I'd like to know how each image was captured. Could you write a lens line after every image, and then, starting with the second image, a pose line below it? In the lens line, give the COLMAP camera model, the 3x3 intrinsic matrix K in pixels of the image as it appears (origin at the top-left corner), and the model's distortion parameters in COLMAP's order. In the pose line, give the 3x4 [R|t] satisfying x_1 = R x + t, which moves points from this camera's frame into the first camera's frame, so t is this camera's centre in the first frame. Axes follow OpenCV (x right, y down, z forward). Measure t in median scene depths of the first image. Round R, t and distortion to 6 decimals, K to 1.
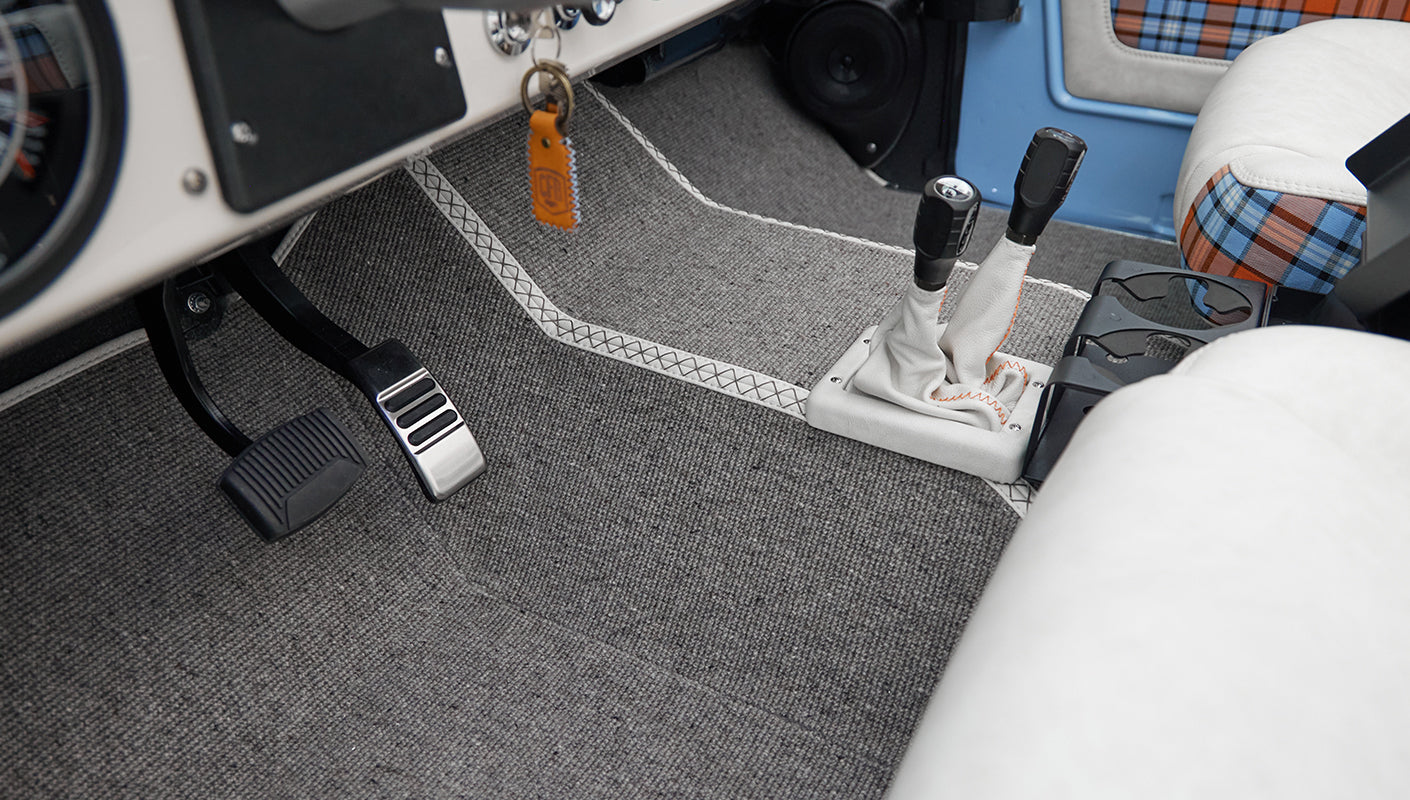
lens RADIAL K [[1100.0, 0, 713.4], [0, 1100.0, 401.3], [0, 0, 1]] dist [0.002889, -0.012662]
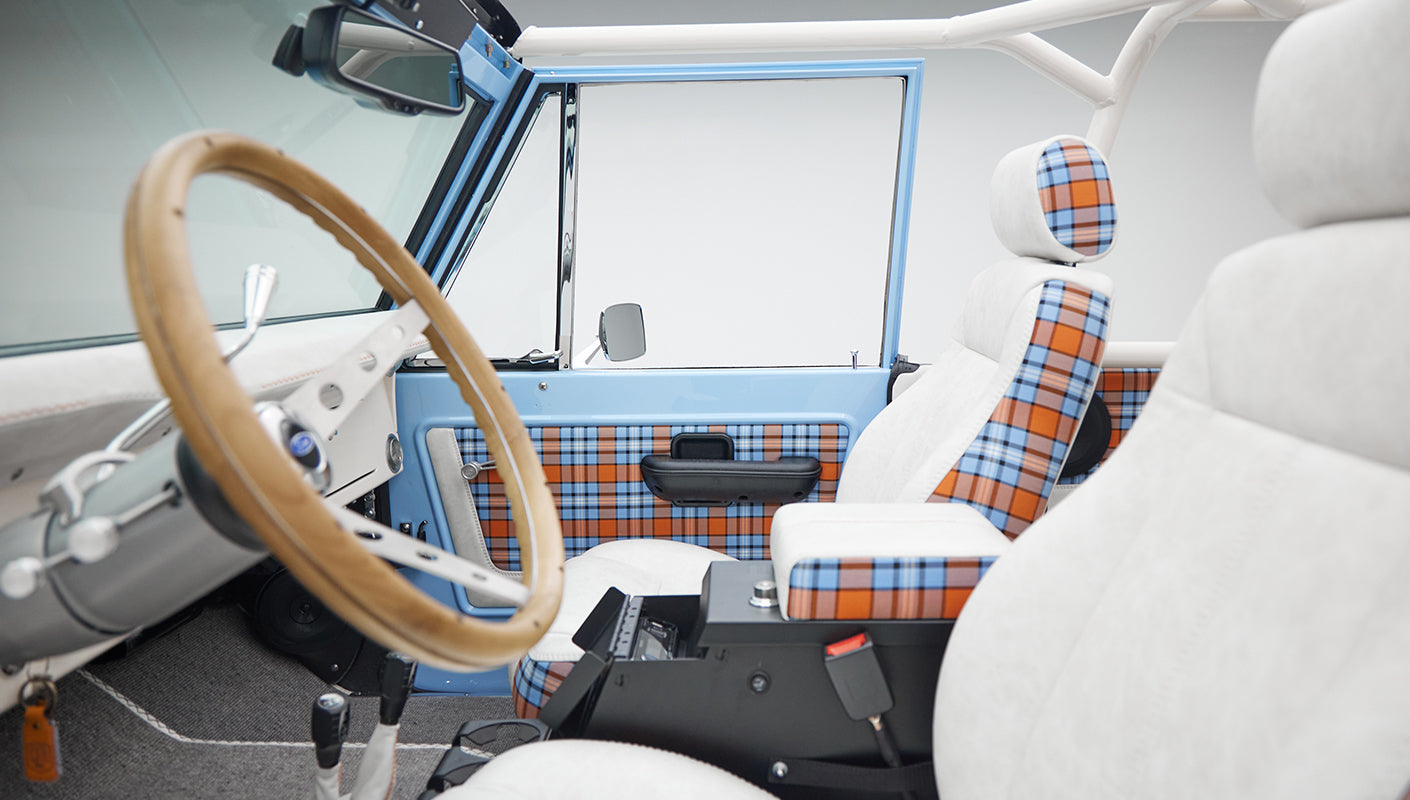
lens RADIAL K [[1003.5, 0, 703.5], [0, 1003.5, 374.2], [0, 0, 1]] dist [0.018735, -0.006663]
pose [[0.900951, -0.056929, 0.430171, 0.080929], [0.248514, 0.880364, -0.403980, 0.102114], [-0.355709, 0.470870, 0.807312, -0.529516]]
